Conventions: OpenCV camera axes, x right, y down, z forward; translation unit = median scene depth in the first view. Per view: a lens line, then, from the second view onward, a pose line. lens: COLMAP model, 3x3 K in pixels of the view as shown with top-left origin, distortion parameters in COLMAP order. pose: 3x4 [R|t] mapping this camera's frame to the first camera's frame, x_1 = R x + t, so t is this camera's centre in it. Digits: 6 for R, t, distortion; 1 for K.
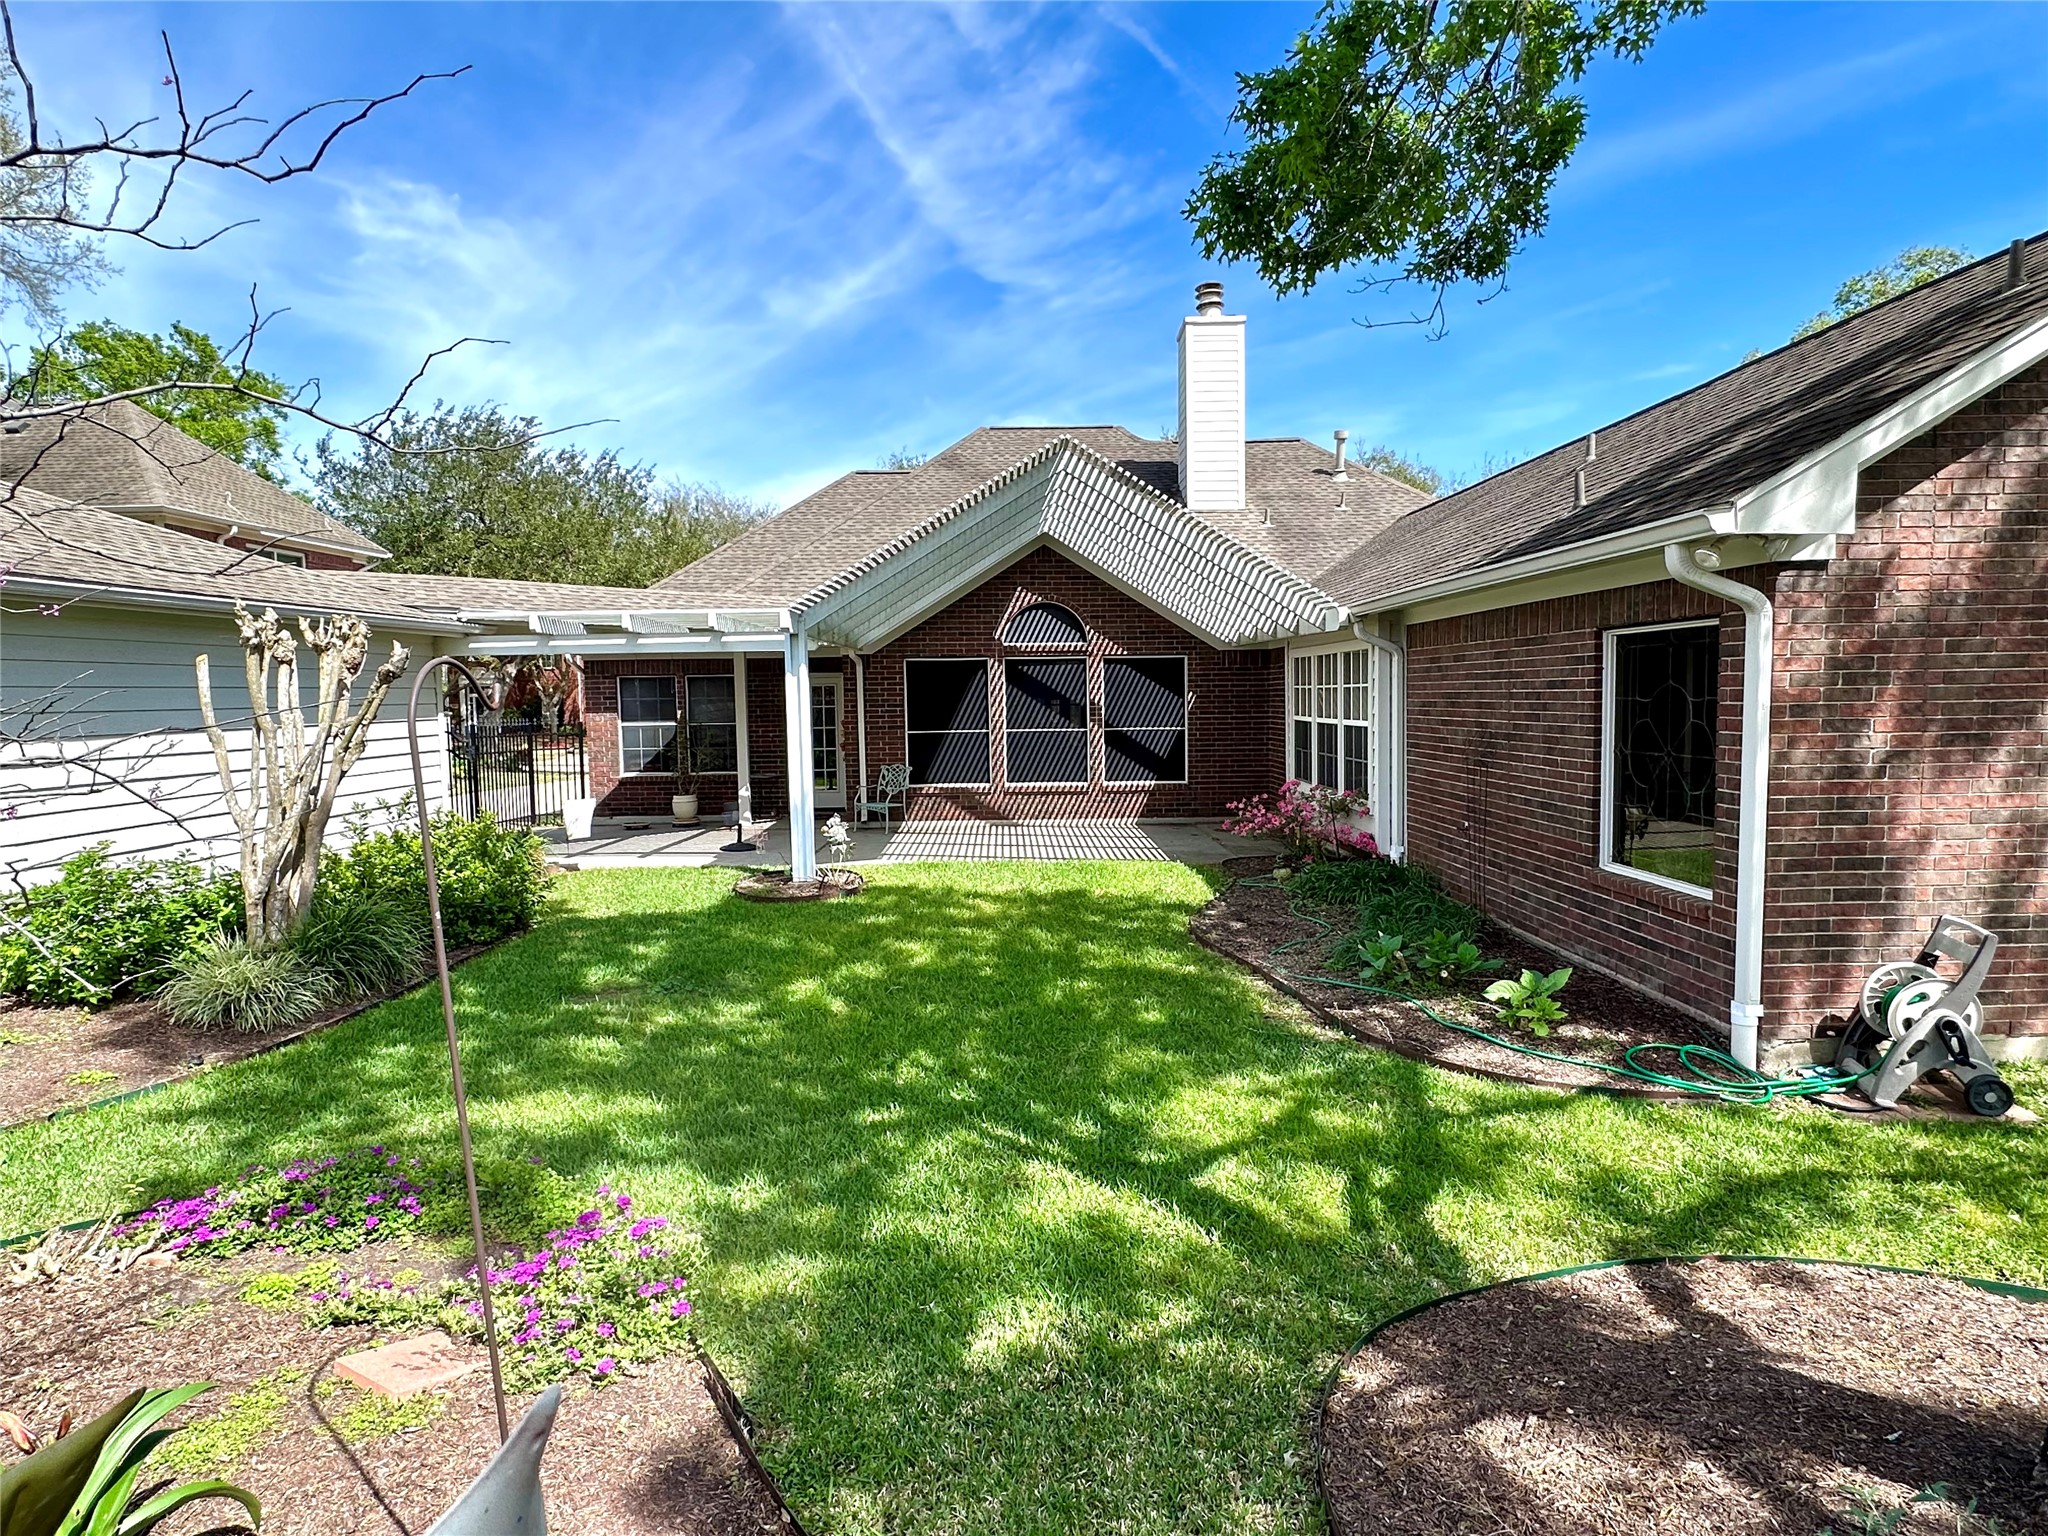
lens RADIAL K [[1088.8, 0, 1024.0], [0, 1088.8, 768.0], [0, 0, 1]] dist [-0.002861, -0.000755]
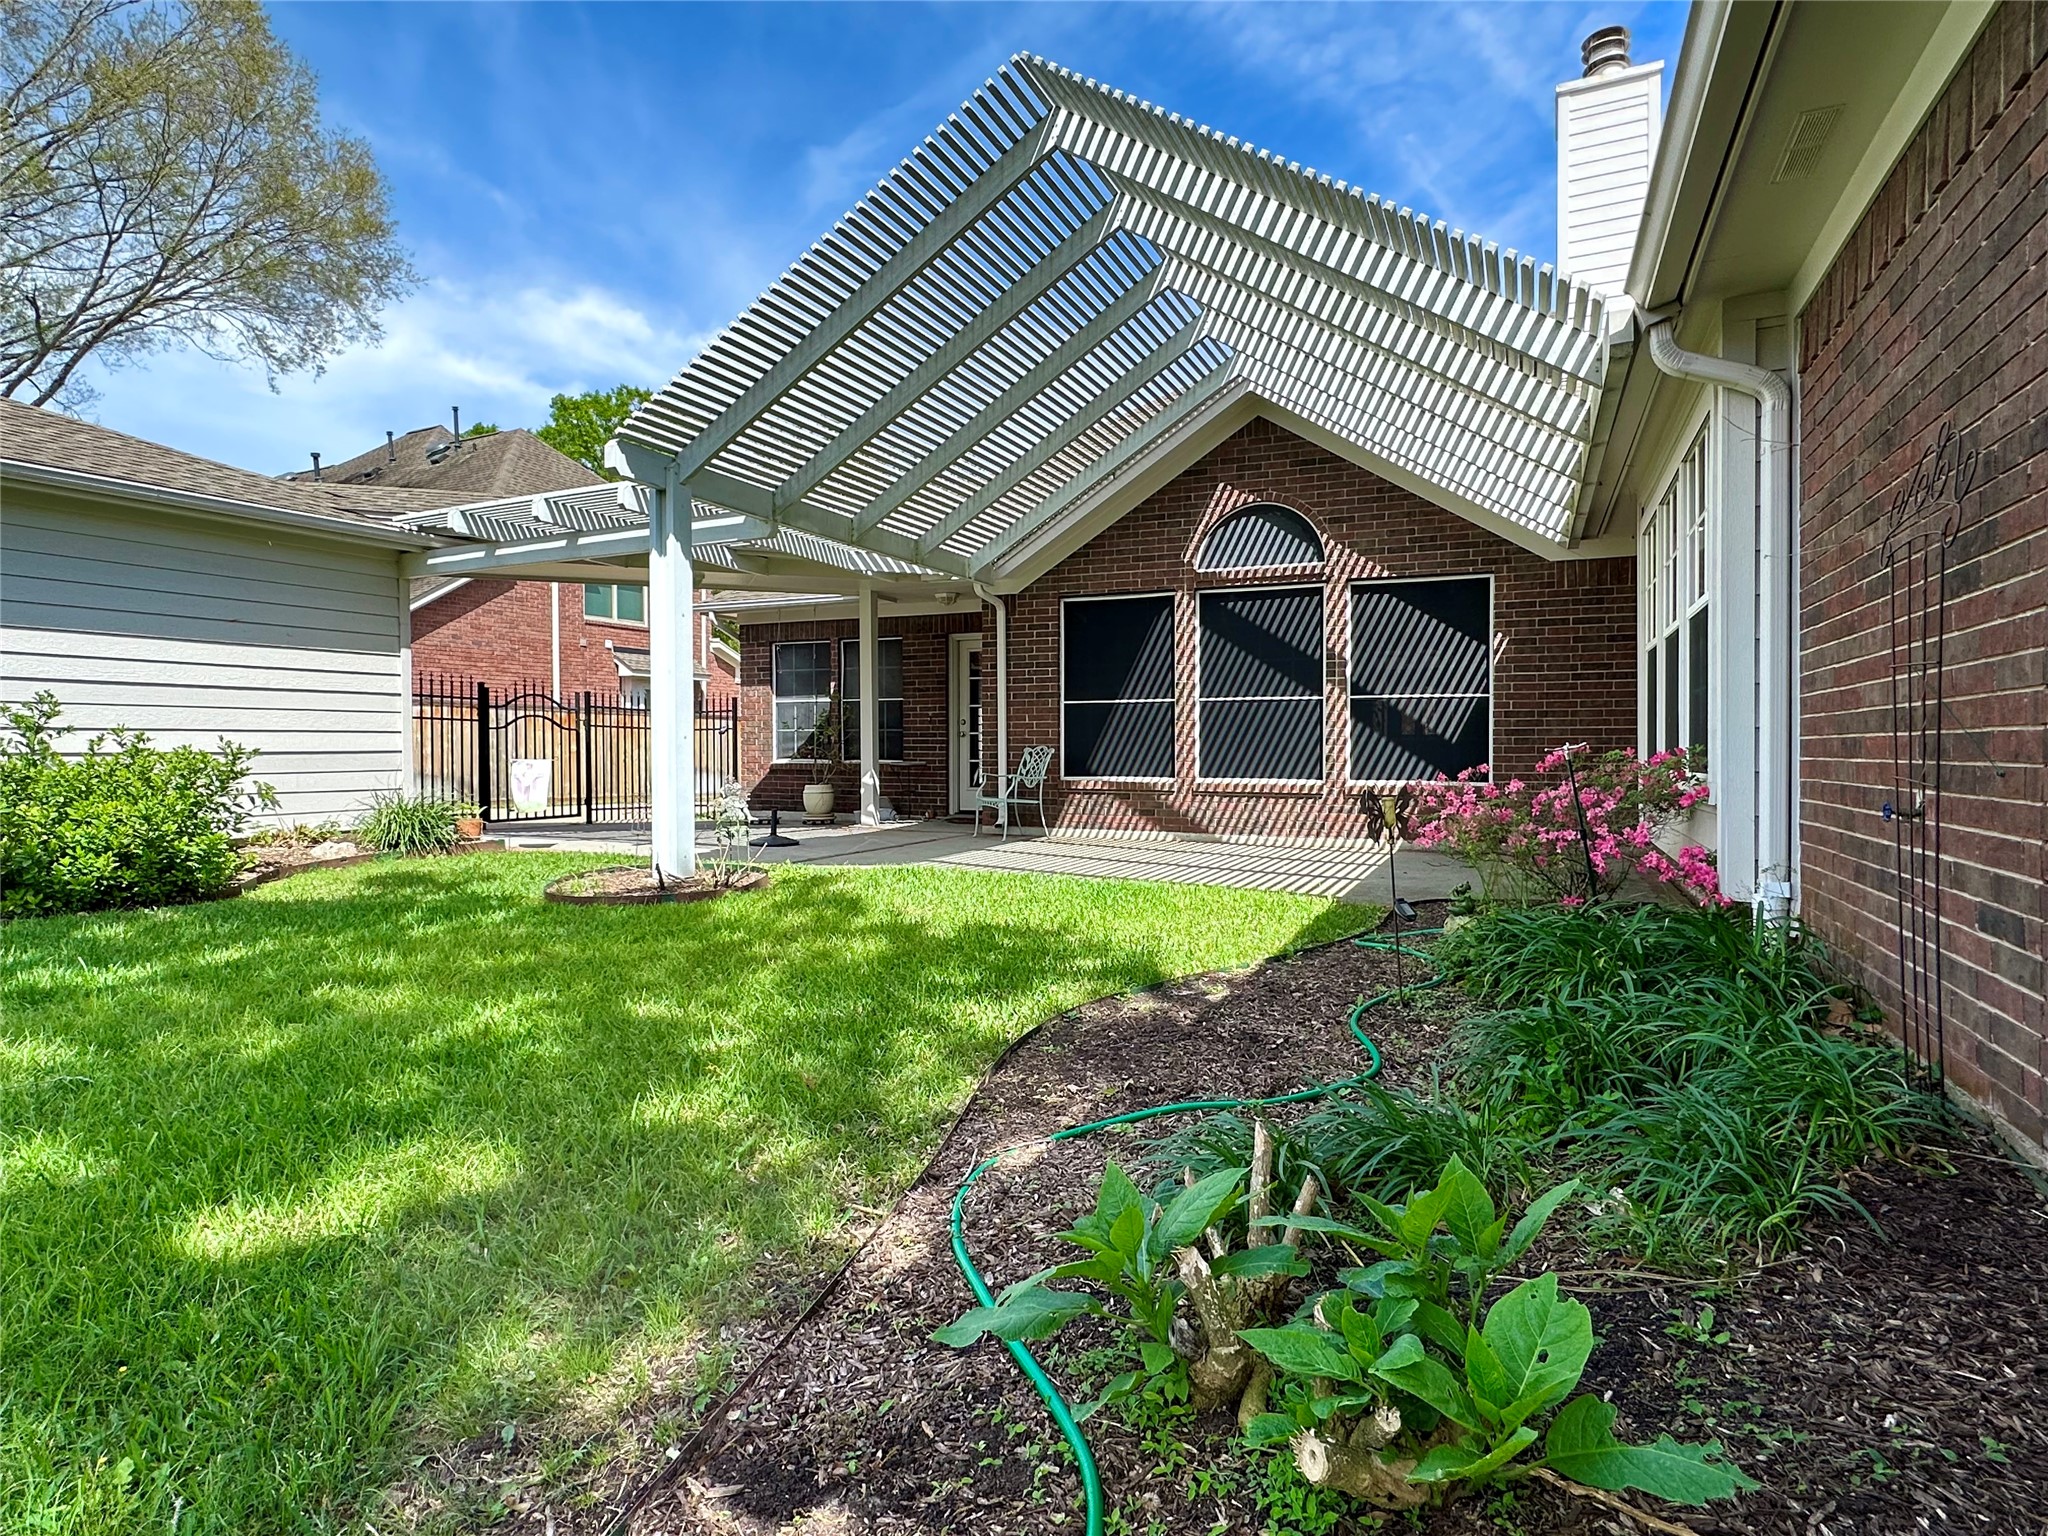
lens RADIAL K [[1088.8, 0, 1024.0], [0, 1088.8, 768.0], [0, 0, 1]] dist [-0.002861, -0.000755]
pose [[0.899376, 0.020693, -0.436687, 0.180480], [-0.041406, 0.998421, -0.037965, 0.037992], [0.435212, 0.052226, 0.898812, 0.353008]]
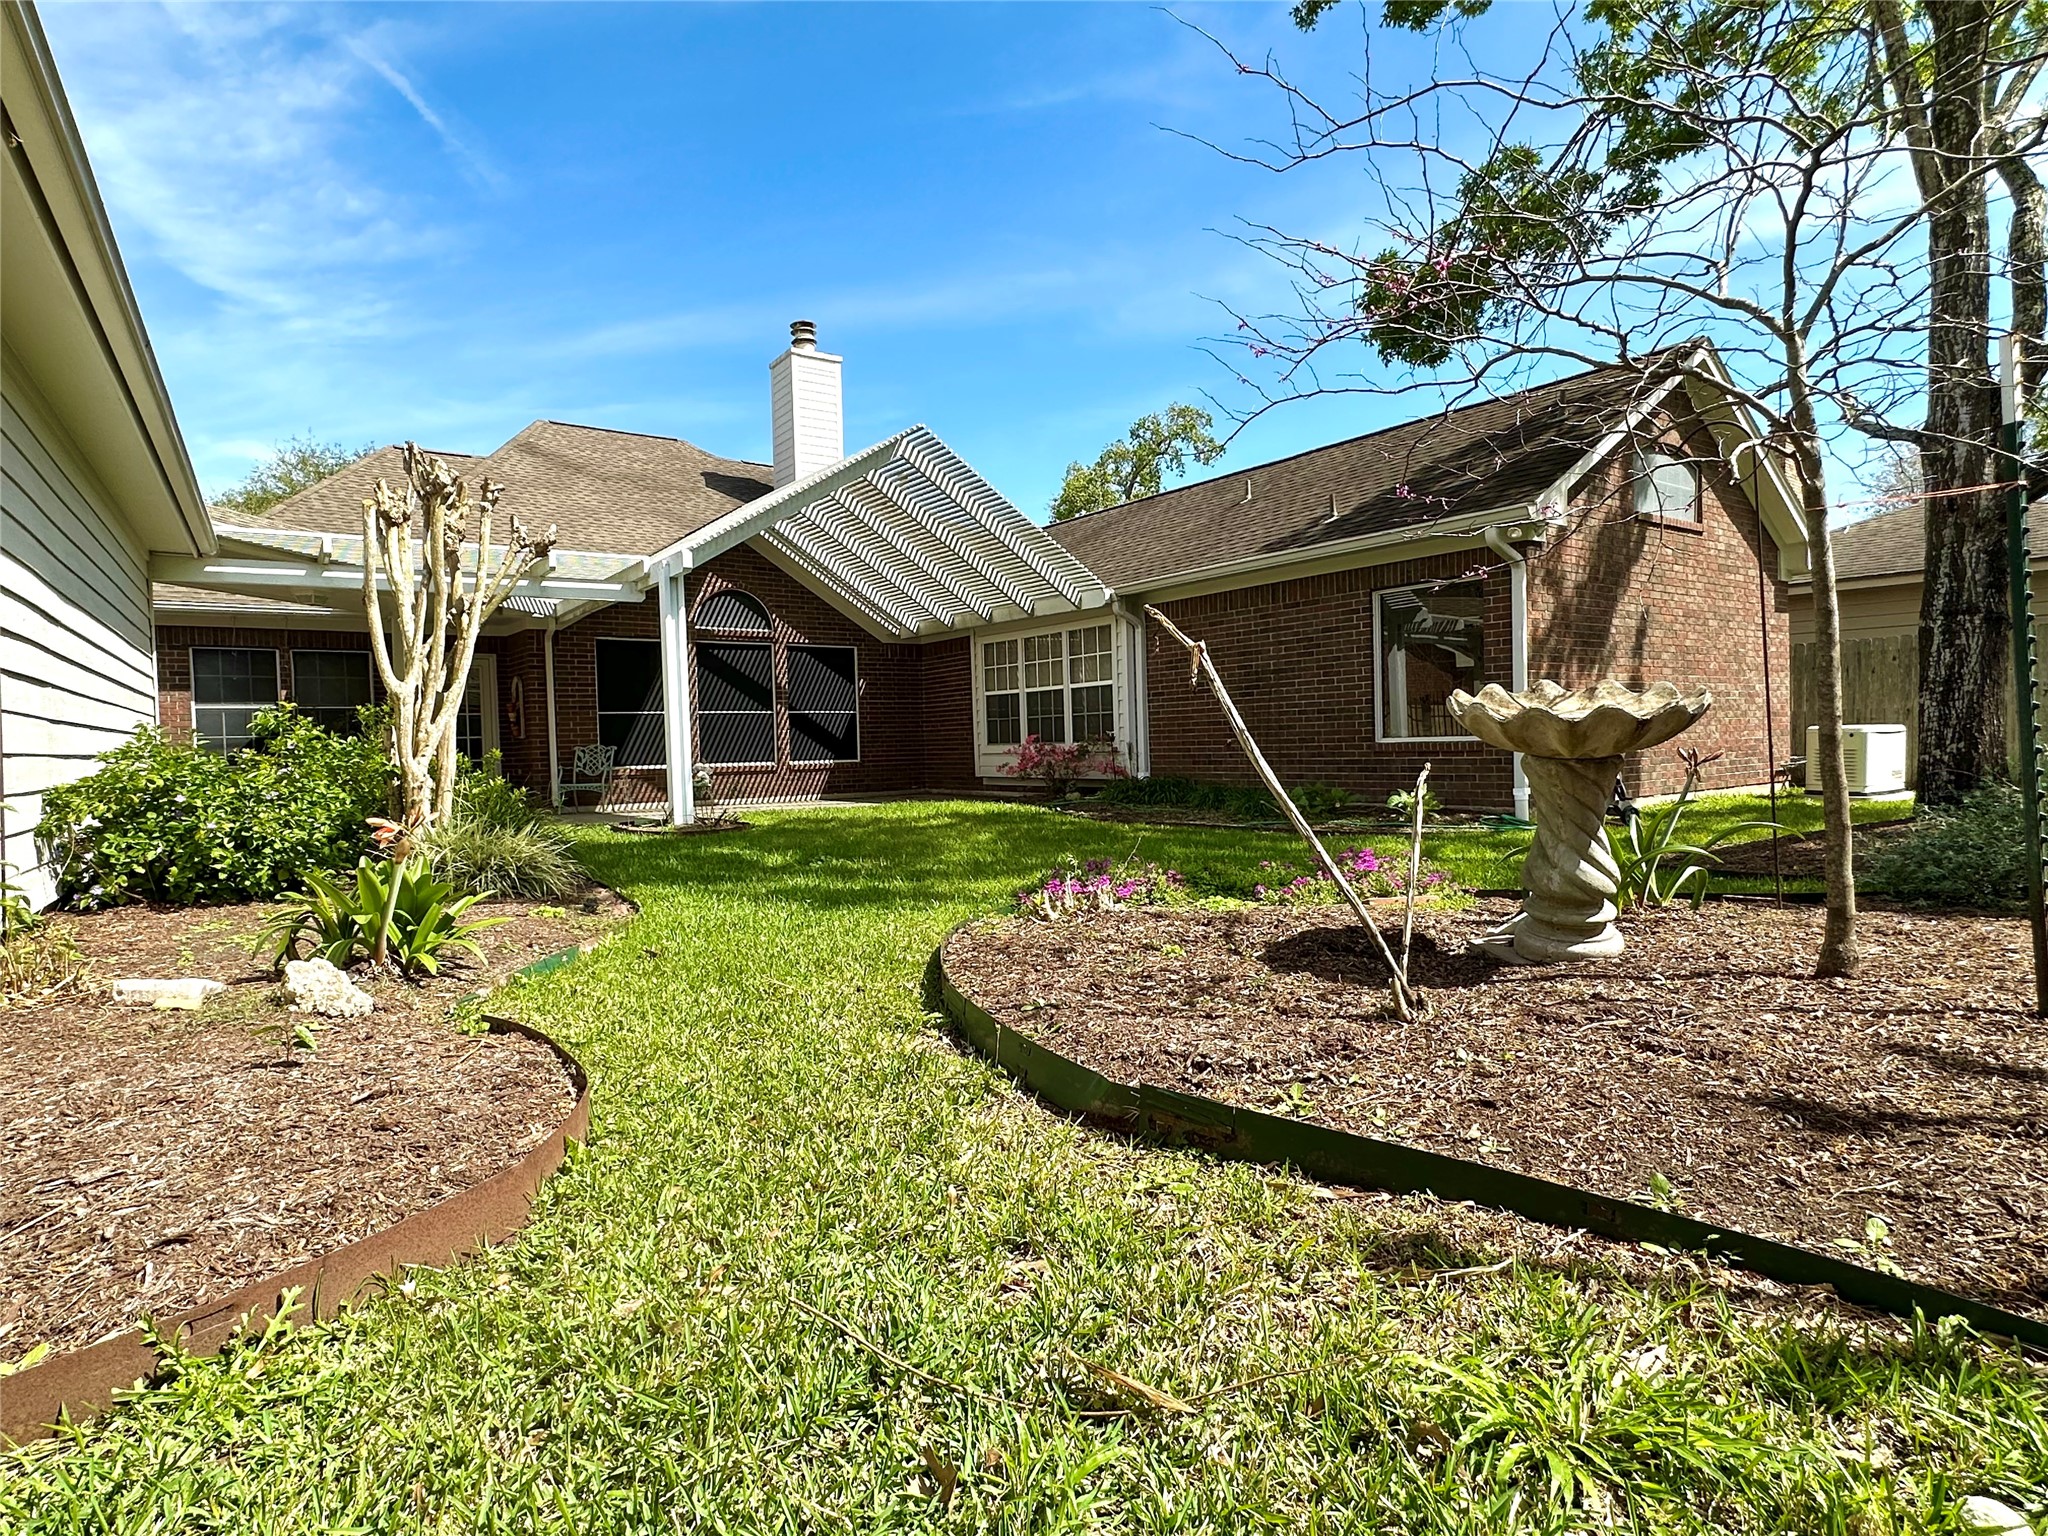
lens RADIAL K [[1088.8, 0, 1024.0], [0, 1088.8, 768.0], [0, 0, 1]] dist [-0.002861, -0.000755]
pose [[0.834490, -0.017694, 0.550739, -0.324365], [0.046112, 0.998221, -0.037800, 0.070645], [-0.549090, 0.056939, 0.833821, -0.013961]]
